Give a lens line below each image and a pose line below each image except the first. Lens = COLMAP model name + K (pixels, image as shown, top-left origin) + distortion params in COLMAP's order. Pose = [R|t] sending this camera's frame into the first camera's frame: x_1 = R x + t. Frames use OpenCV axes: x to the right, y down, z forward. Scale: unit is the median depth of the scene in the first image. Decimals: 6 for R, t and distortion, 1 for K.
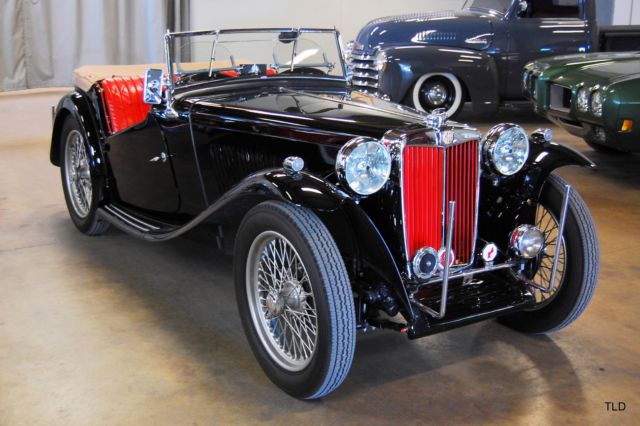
lens RADIAL K [[893.9, 0, 320.0], [0, 893.9, 213.0], [0, 0, 1]] dist [-0.062823, 0.067107]
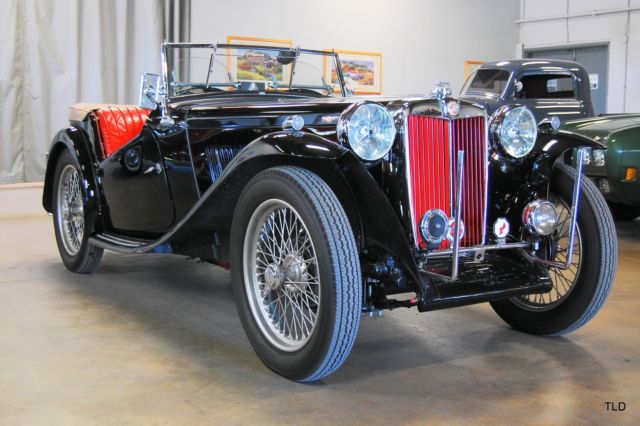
lens RADIAL K [[893.9, 0, 320.0], [0, 893.9, 213.0], [0, 0, 1]] dist [-0.062823, 0.067107]
pose [[0.999947, -0.009718, 0.003386, -0.004782], [0.010132, 0.987288, -0.158617, 0.171690], [-0.001802, 0.158642, 0.987334, 0.063333]]
